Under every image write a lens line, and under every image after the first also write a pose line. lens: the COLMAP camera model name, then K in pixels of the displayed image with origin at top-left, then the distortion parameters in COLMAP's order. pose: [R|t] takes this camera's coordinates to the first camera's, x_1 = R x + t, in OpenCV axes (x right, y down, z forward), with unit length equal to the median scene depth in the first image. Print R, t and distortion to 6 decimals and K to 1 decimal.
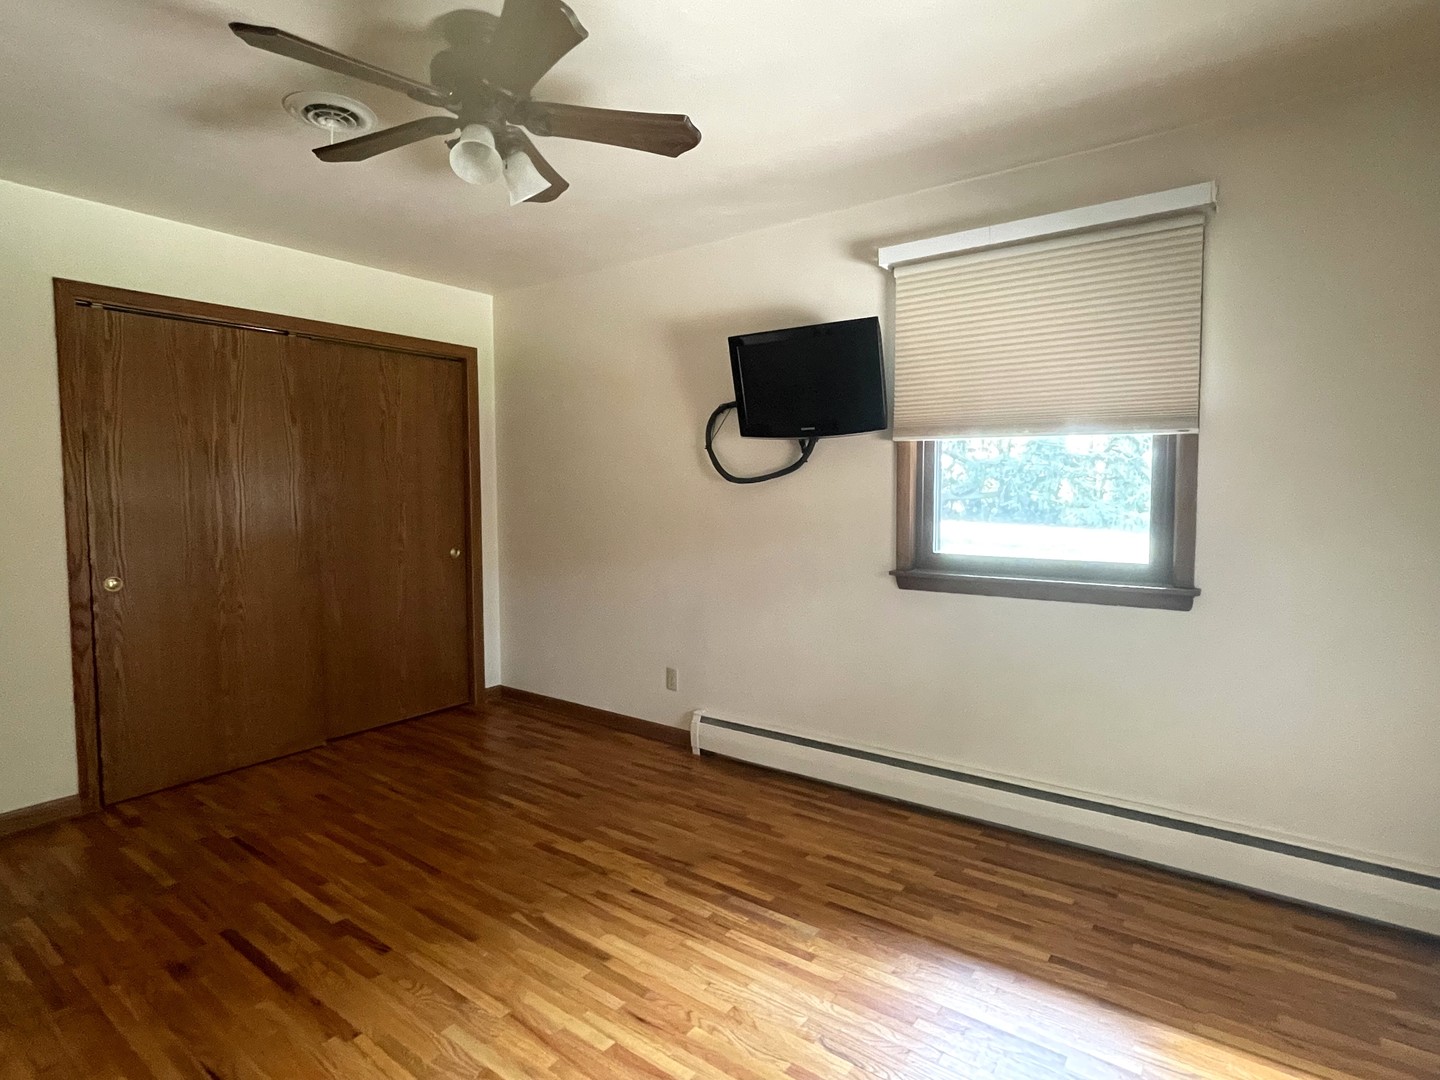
lens RADIAL K [[773.7, 0, 721.9], [0, 773.7, 530.4], [0, 0, 1]] dist [-0.002654, 0.001183]
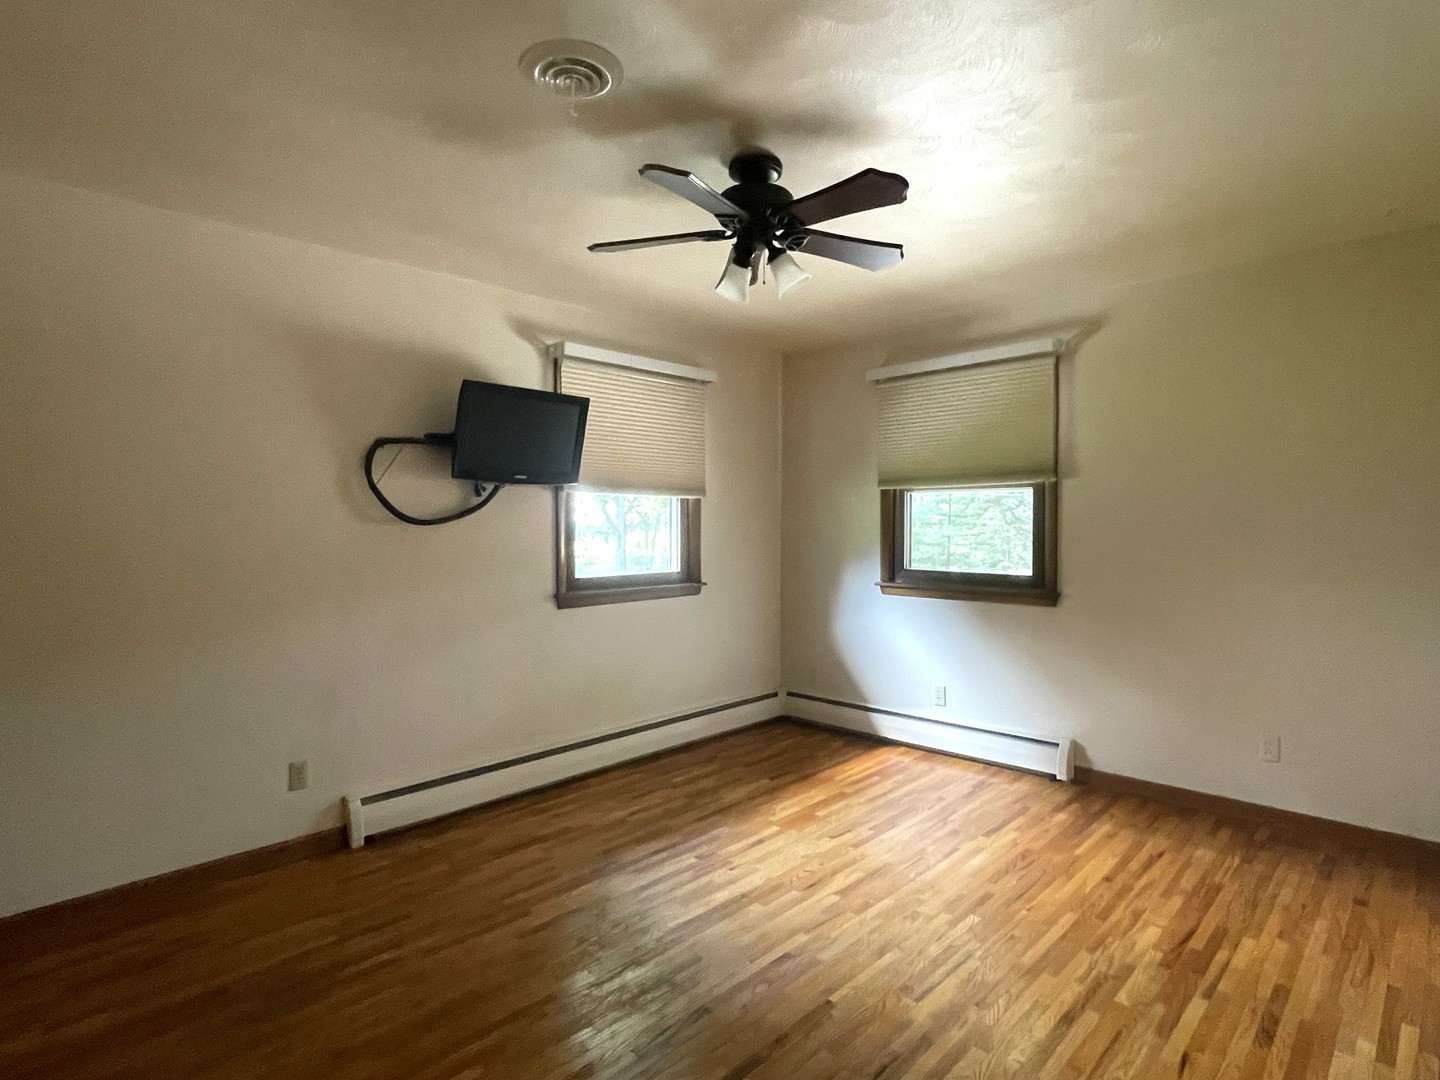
lens RADIAL K [[773.7, 0, 721.9], [0, 773.7, 530.4], [0, 0, 1]] dist [-0.002654, 0.001183]
pose [[0.114338, -0.006885, 0.993418, -1.002967], [0.057039, 0.998372, 0.000354, -0.038157], [-0.991803, 0.056623, 0.114544, 0.602313]]
